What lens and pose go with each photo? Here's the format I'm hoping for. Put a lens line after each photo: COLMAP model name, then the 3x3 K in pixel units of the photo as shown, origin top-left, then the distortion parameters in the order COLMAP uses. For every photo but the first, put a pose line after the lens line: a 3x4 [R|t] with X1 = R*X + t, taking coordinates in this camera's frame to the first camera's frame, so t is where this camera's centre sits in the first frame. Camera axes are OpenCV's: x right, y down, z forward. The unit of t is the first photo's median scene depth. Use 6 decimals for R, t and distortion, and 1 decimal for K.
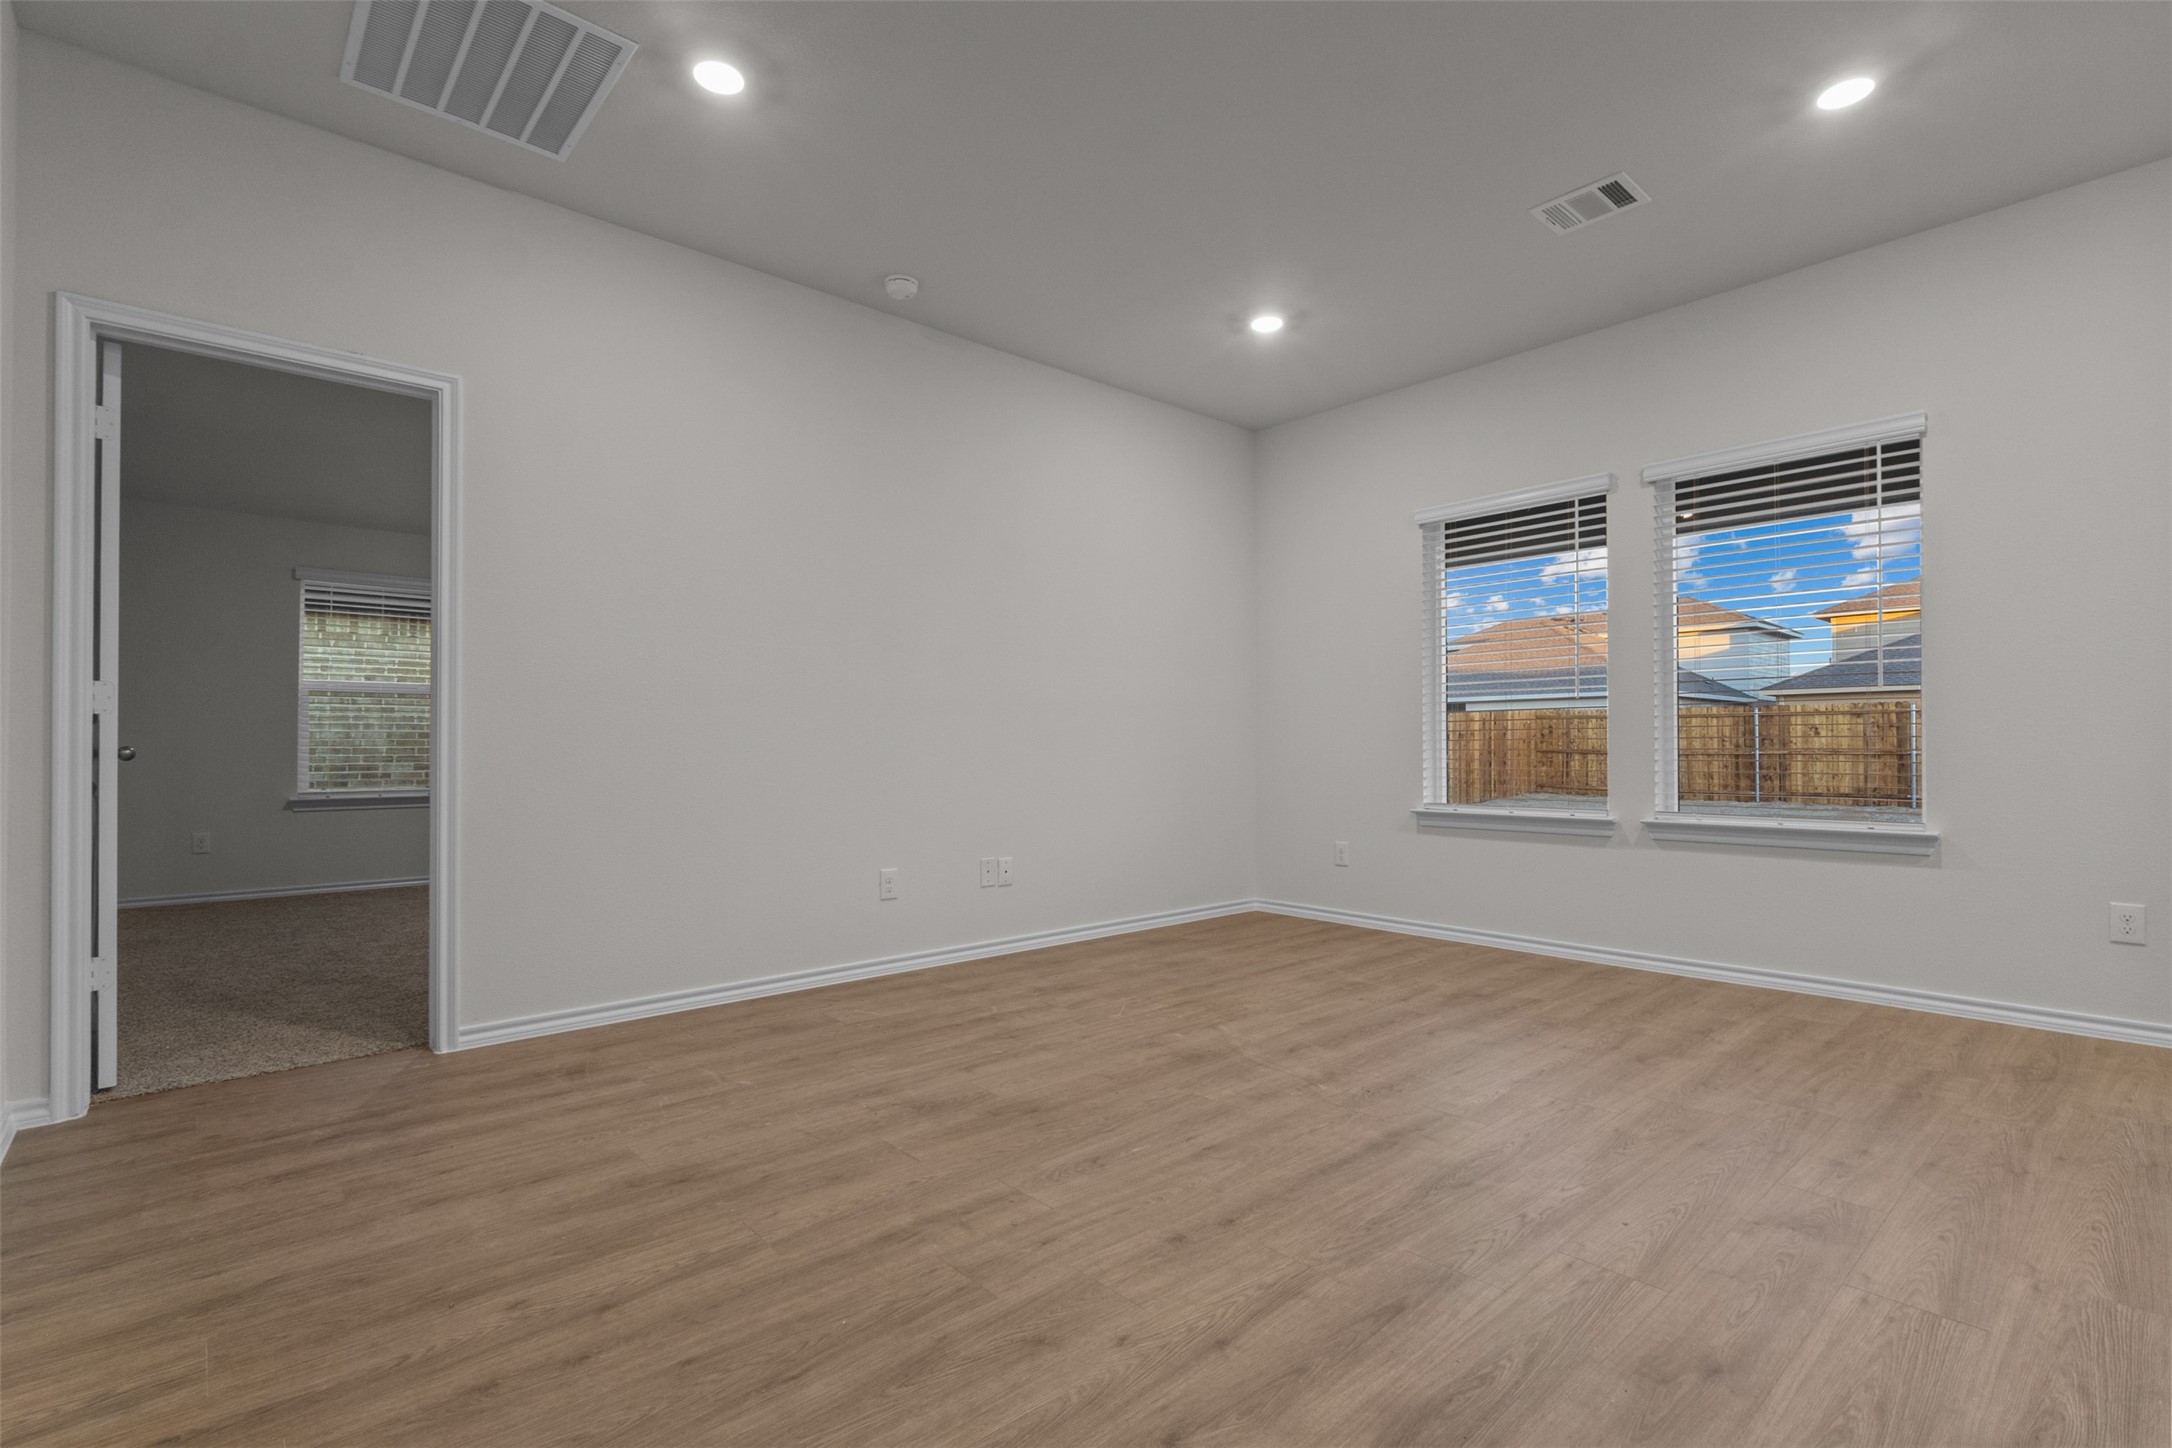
lens RADIAL K [[1001.2, 0, 1092.6], [0, 1001.2, 742.3], [0, 0, 1]] dist [0.000896, -0.000360]
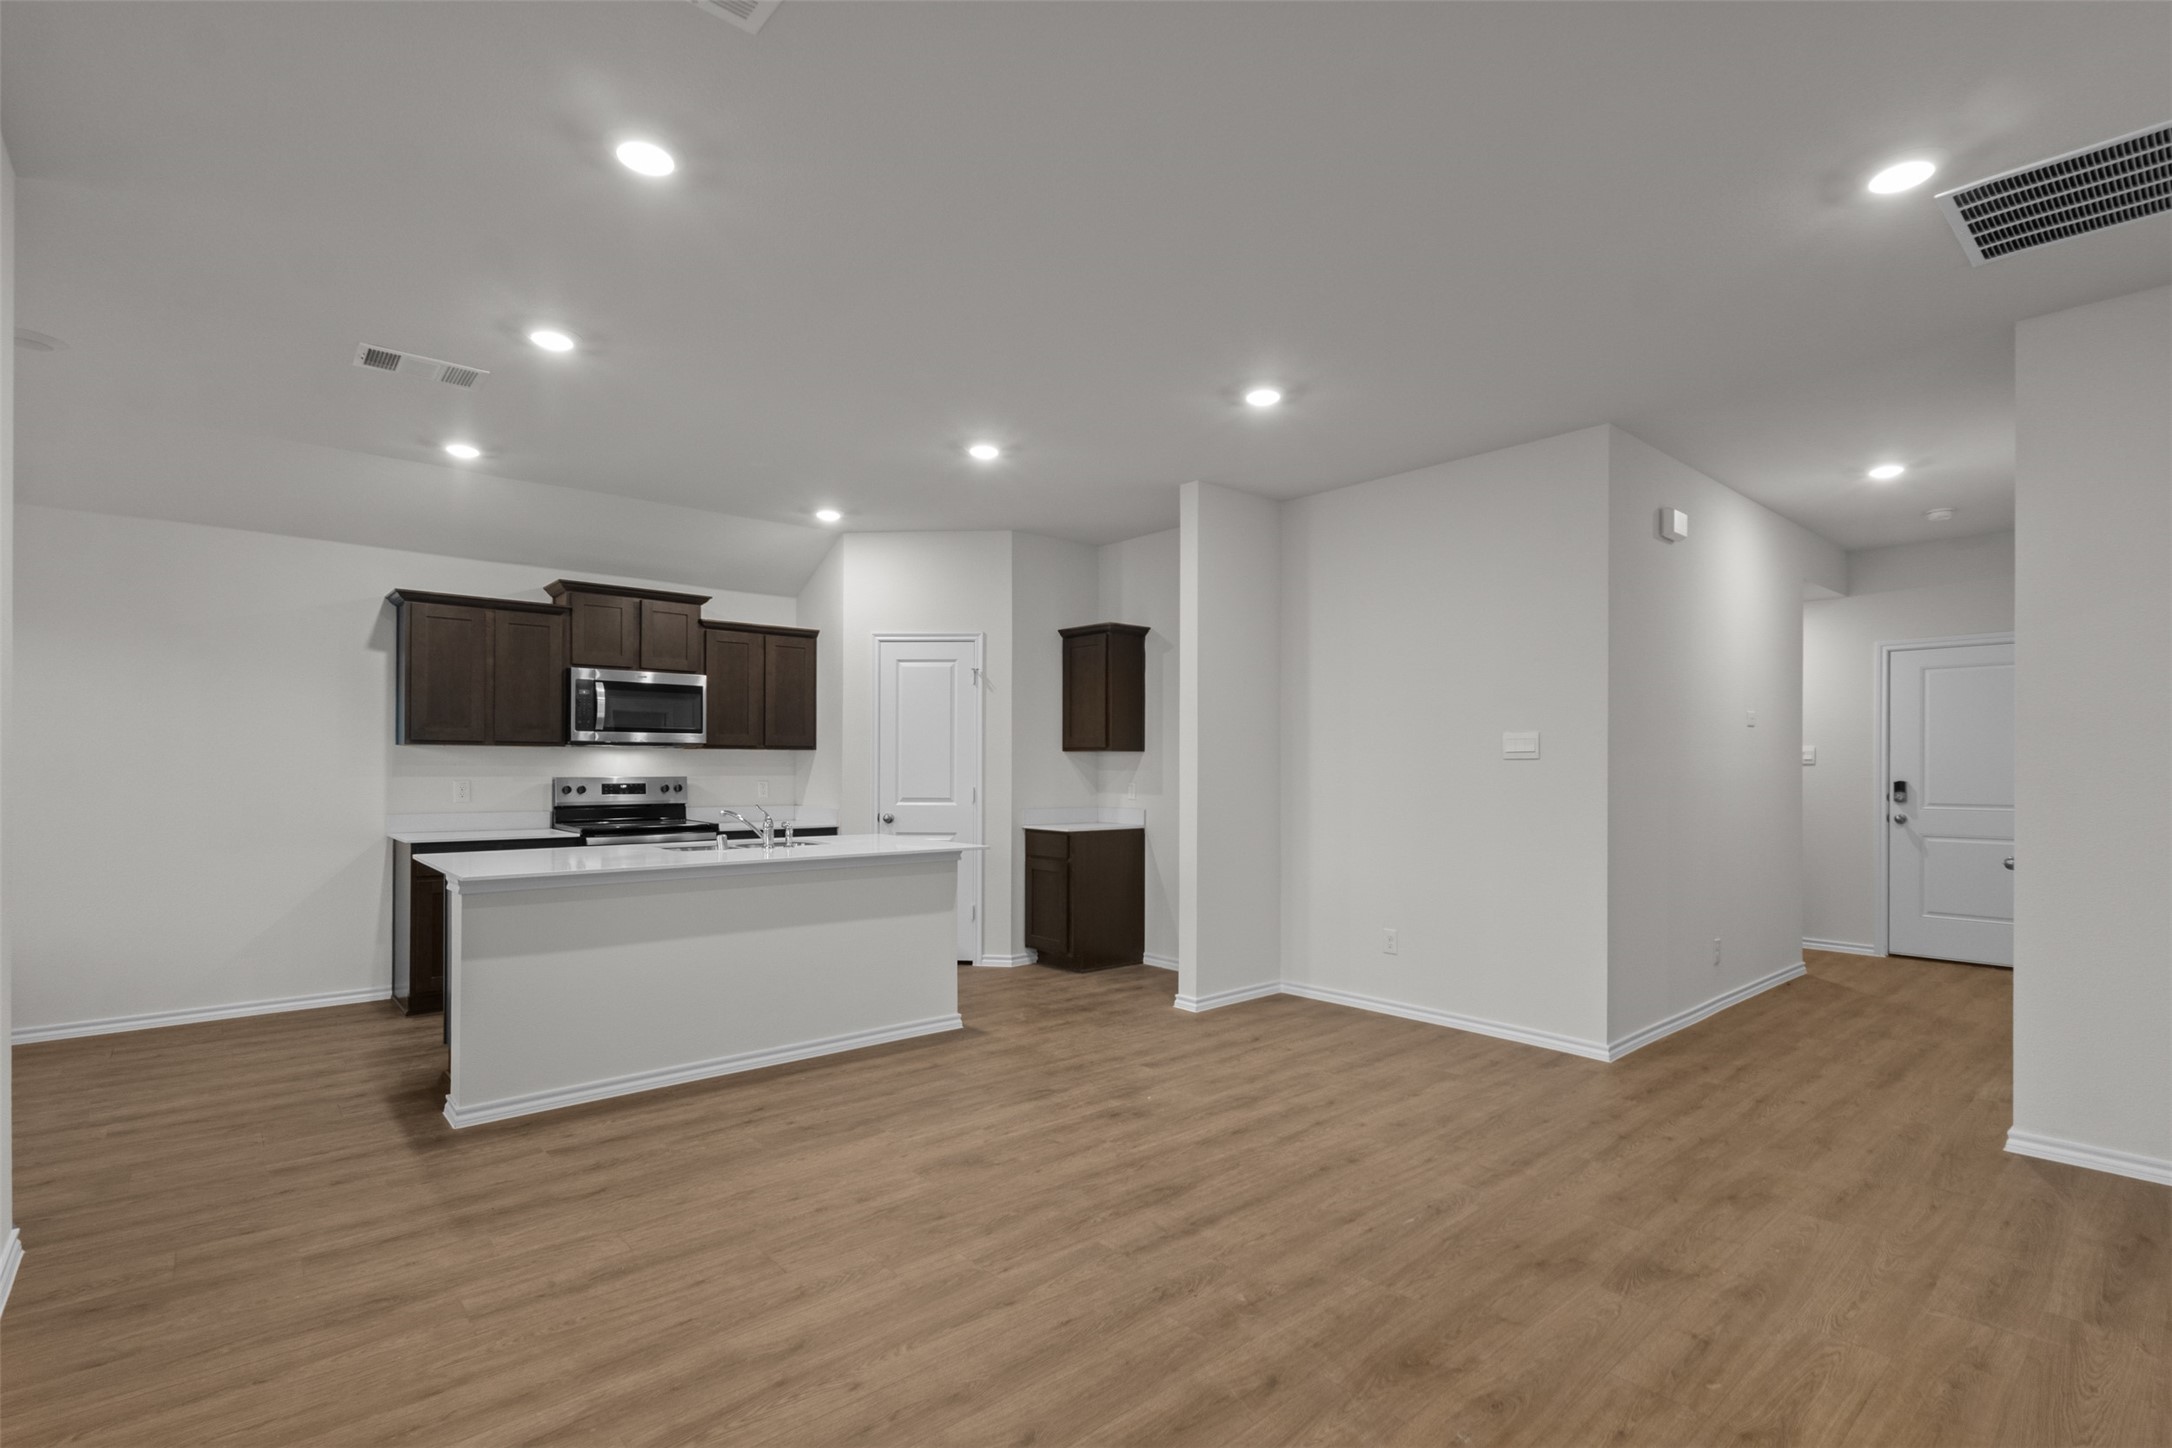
lens RADIAL K [[1016.3, 0, 1098.2], [0, 1016.3, 766.3], [0, 0, 1]] dist [0.000260, 0.000459]
pose [[-0.999979, 0.000087, 0.006458, 0.302415], [0.000050, 0.999984, -0.005685, -0.096292], [-0.006459, -0.005685, -0.999963, 1.637241]]
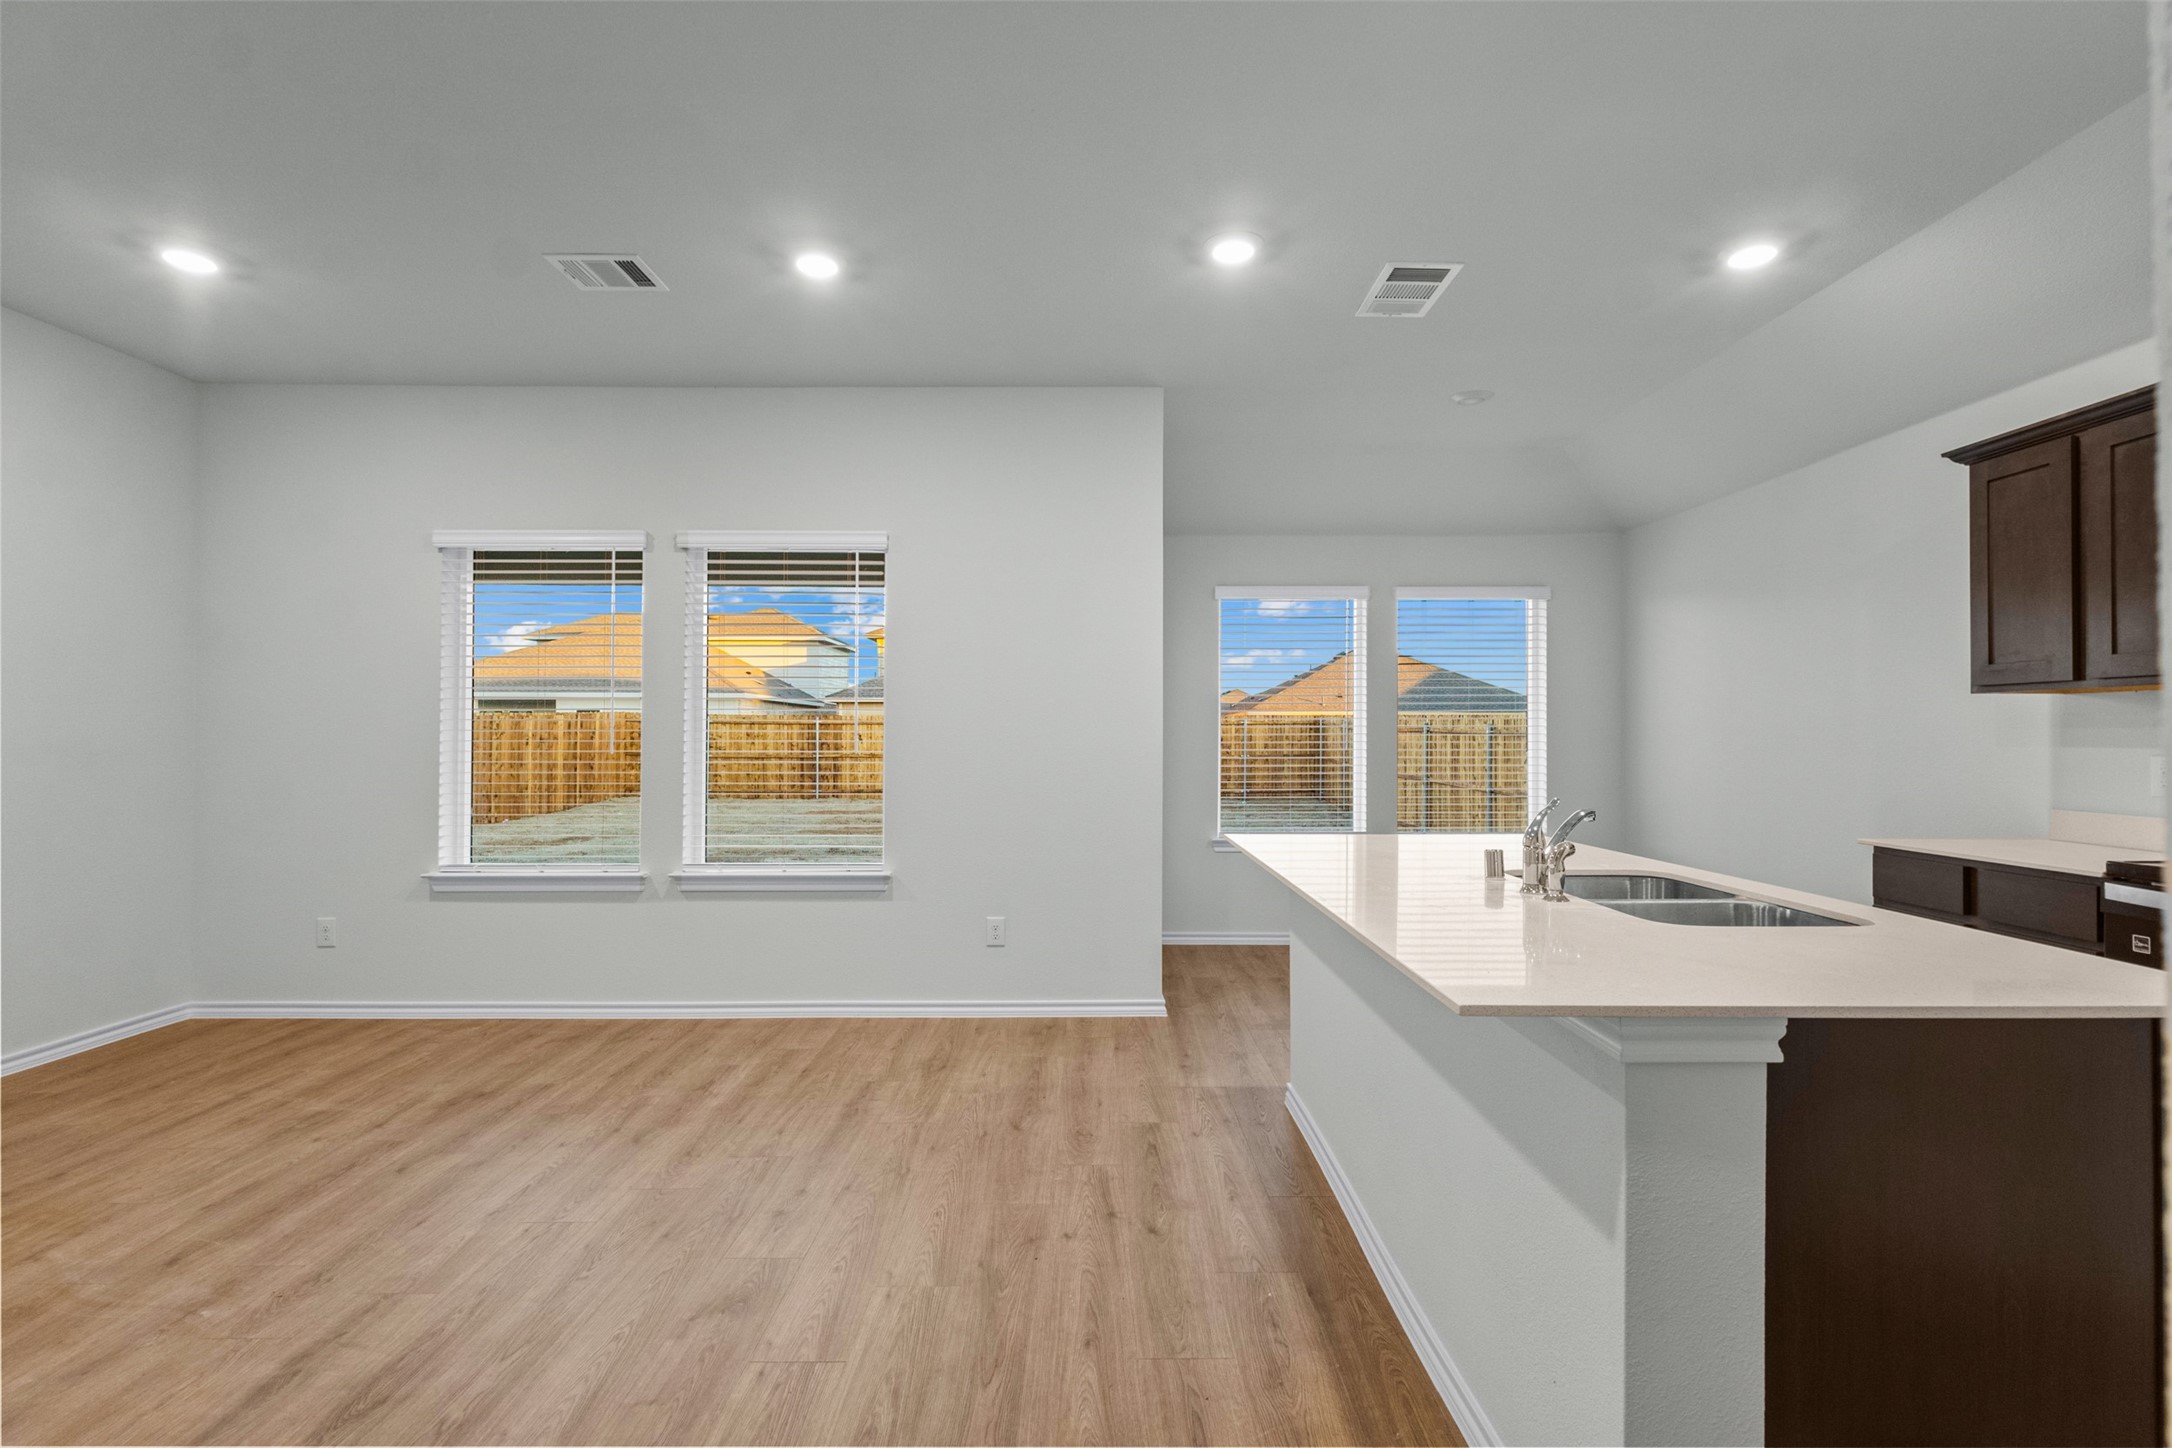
lens RADIAL K [[992.0, 0, 1096.7], [0, 992.0, 734.0], [0, 0, 1]] dist [0.005663, 0.000098]
pose [[0.661226, 0.007397, 0.750150, 0.089793], [-0.007955, 0.999964, -0.002848, -0.090391], [-0.750144, -0.004084, 0.661262, -0.016230]]
